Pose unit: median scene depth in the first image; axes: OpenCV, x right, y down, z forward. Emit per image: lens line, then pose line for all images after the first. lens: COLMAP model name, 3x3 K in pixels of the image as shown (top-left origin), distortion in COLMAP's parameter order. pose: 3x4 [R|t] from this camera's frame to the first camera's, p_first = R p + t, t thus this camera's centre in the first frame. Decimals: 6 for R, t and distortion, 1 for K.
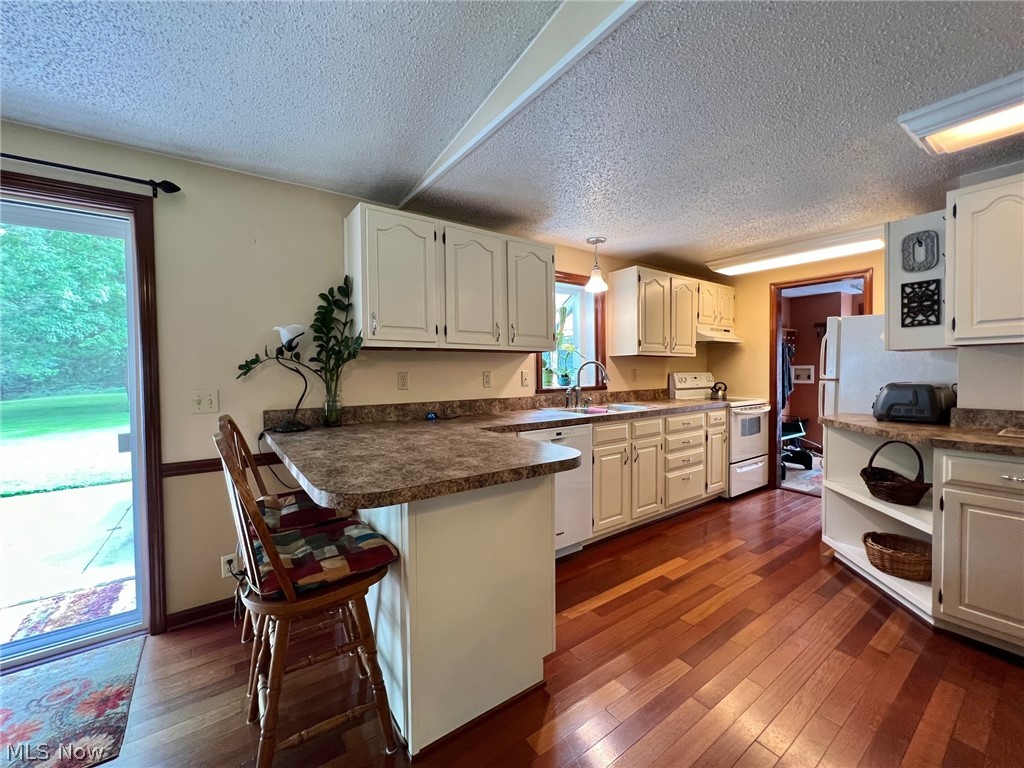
lens RADIAL K [[412.6, 0, 507.8], [0, 412.6, 379.2], [0, 0, 1]] dist [-0.003170, 0.000489]
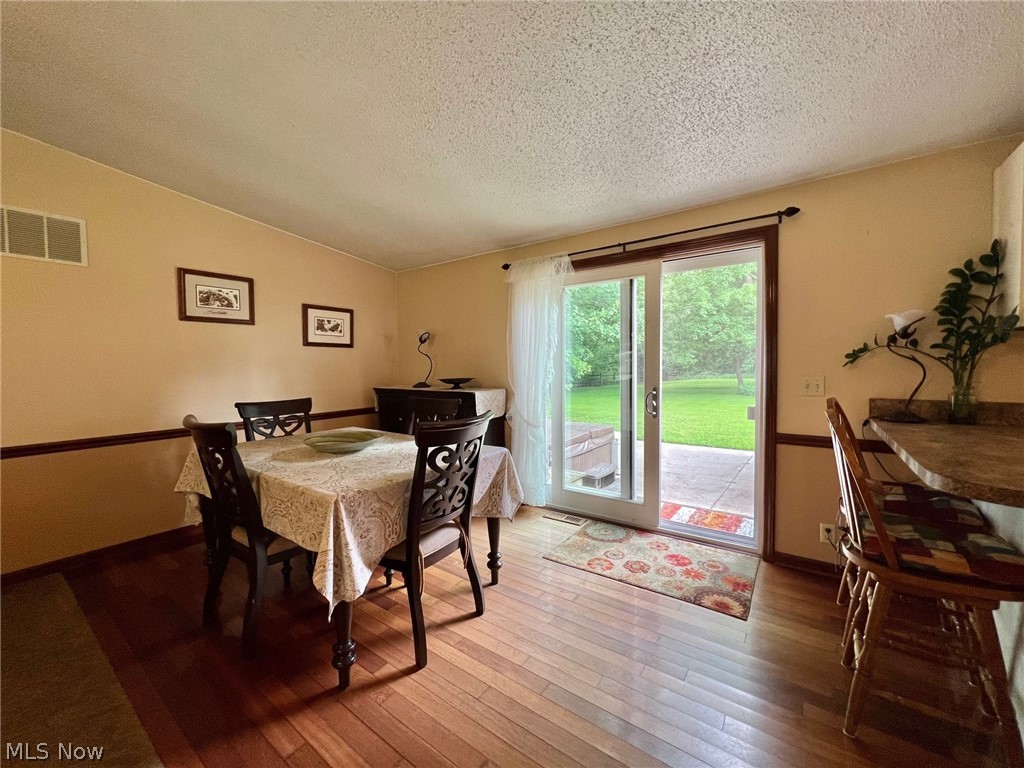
lens RADIAL K [[404.8, 0, 512.0], [0, 404.8, 384.0], [0, 0, 1]] dist [-0.000348, -0.000069]
pose [[0.310648, 0.047494, -0.949338, 0.078635], [-0.009268, 0.998855, 0.046939, 0.002038], [0.950480, -0.005783, 0.310732, -0.147625]]
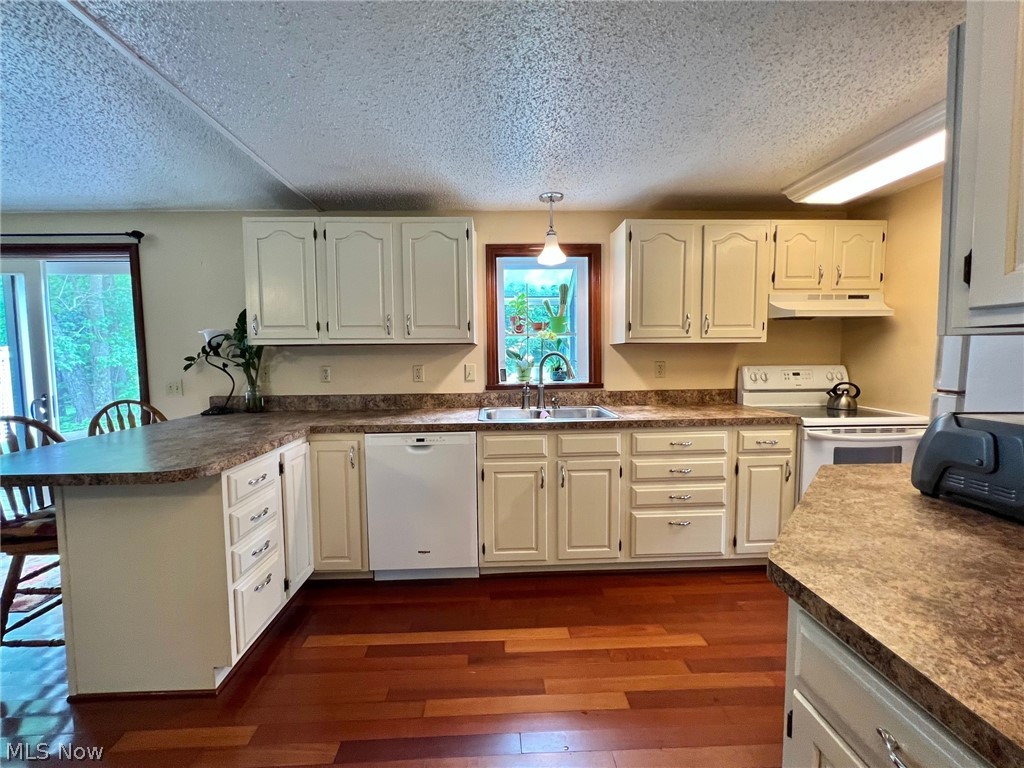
lens RADIAL K [[412.6, 0, 507.8], [0, 412.6, 379.2], [0, 0, 1]] dist [-0.003170, 0.000489]
pose [[0.834454, 0.034051, -0.550025, 0.829433], [-0.007963, 0.998730, 0.049747, -0.045237], [0.551020, -0.037132, 0.833665, 0.415848]]
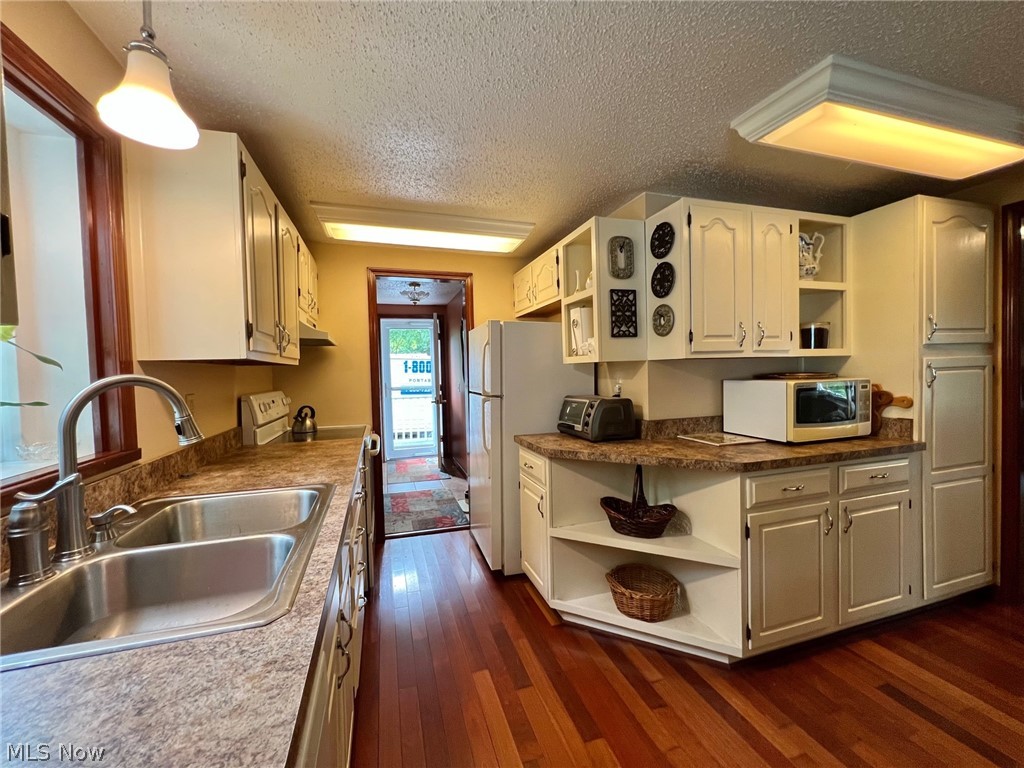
lens RADIAL K [[412.6, 0, 507.8], [0, 412.6, 379.2], [0, 0, 1]] dist [-0.003170, 0.000489]
pose [[0.311408, -0.022216, 0.950017, 0.019448], [0.037790, 0.999225, 0.010980, -0.053373], [-0.949525, 0.032481, 0.312006, 0.969569]]
